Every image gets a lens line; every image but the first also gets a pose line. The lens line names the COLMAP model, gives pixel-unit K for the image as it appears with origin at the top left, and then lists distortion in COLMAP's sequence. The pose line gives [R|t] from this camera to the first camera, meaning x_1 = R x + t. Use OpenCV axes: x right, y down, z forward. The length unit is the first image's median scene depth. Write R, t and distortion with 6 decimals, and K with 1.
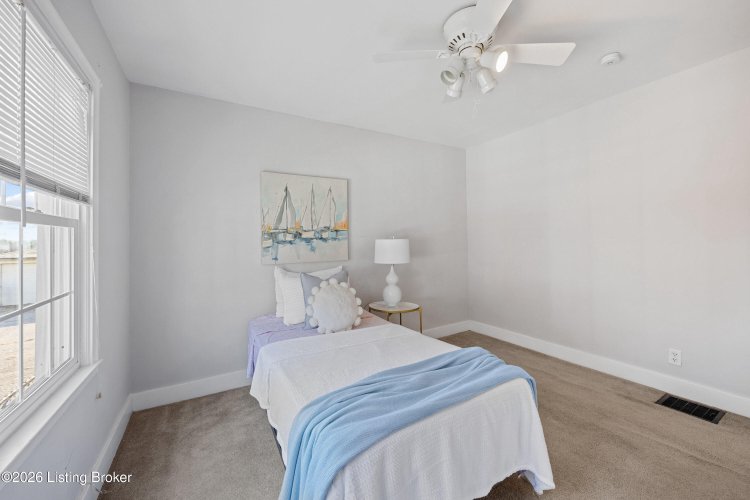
lens RADIAL K [[293.5, 0, 375.9], [0, 293.5, 238.7], [0, 0, 1]] dist [0.000286, 0.000018]
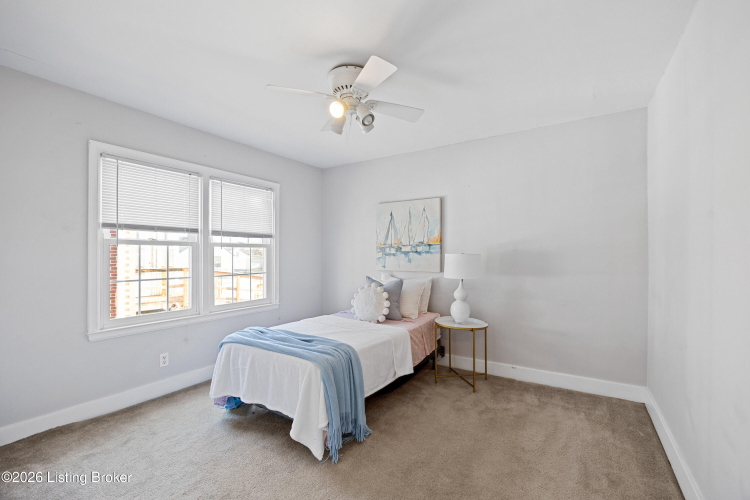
lens RADIAL K [[320.5, 0, 375.0], [0, 320.5, 250.0], [0, 0, 1]] dist [-0.000189, -0.000012]
pose [[0.452391, 0.010577, -0.891757, 0.901818], [0.000188, 0.999929, 0.011955, -0.024259], [0.891819, -0.005576, 0.452357, 0.272392]]
